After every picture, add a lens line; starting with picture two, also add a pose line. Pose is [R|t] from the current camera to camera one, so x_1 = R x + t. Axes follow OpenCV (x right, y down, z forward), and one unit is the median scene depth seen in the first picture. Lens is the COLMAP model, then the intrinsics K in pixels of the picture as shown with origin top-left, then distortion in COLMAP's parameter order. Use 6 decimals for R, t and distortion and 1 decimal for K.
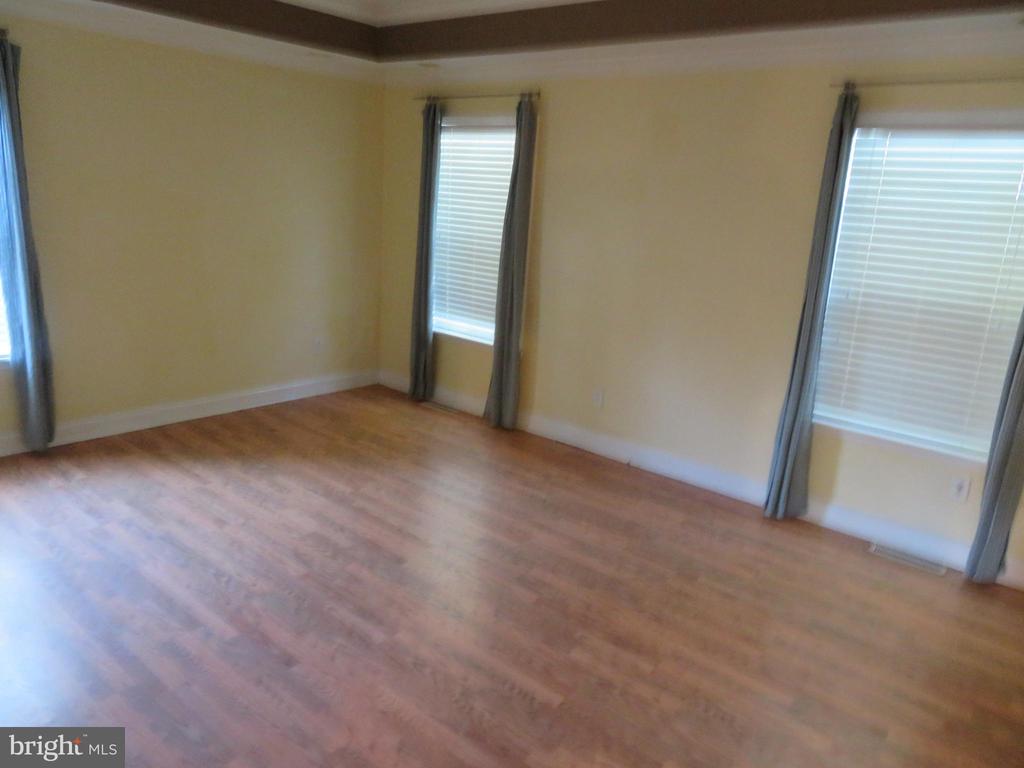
lens RADIAL K [[749.1, 0, 512.0], [0, 749.1, 384.0], [0, 0, 1]] dist [0.049449, 0.001377]
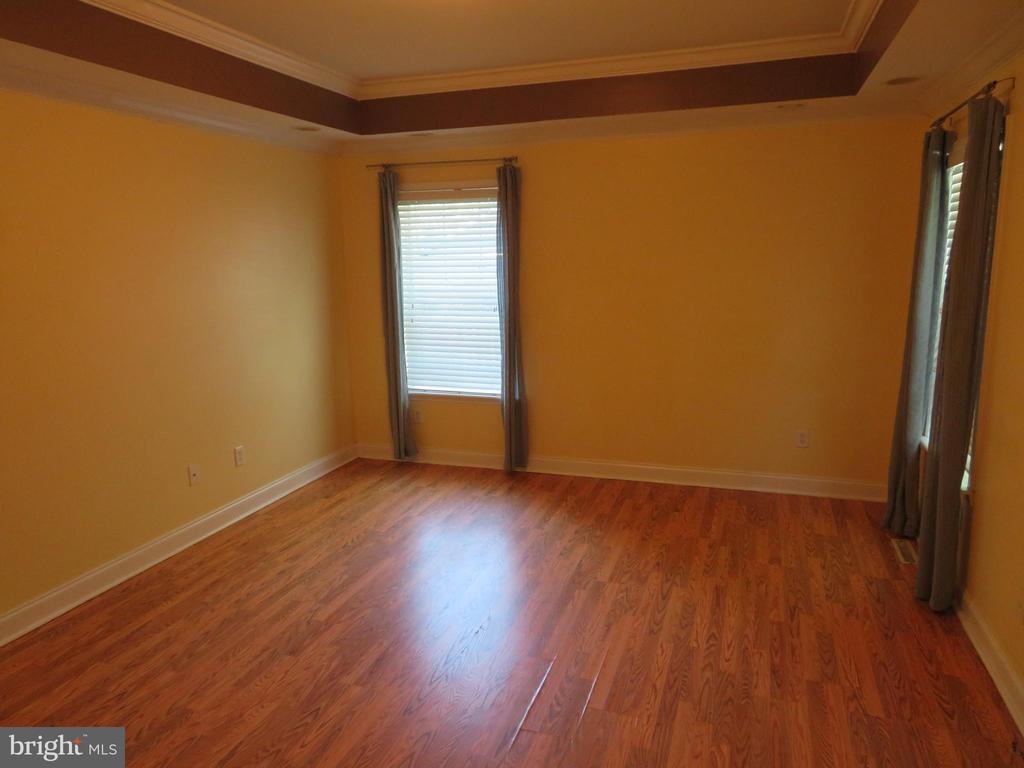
lens RADIAL K [[725.8, 0, 511.2], [0, 725.8, 352.6], [0, 0, 1]] dist [0.002997, 0.002938]
pose [[0.362718, 0.058397, -0.930068, 0.567146], [-0.192239, 0.981257, -0.013360, -0.102705], [0.911855, 0.183641, 0.367146, 0.499148]]
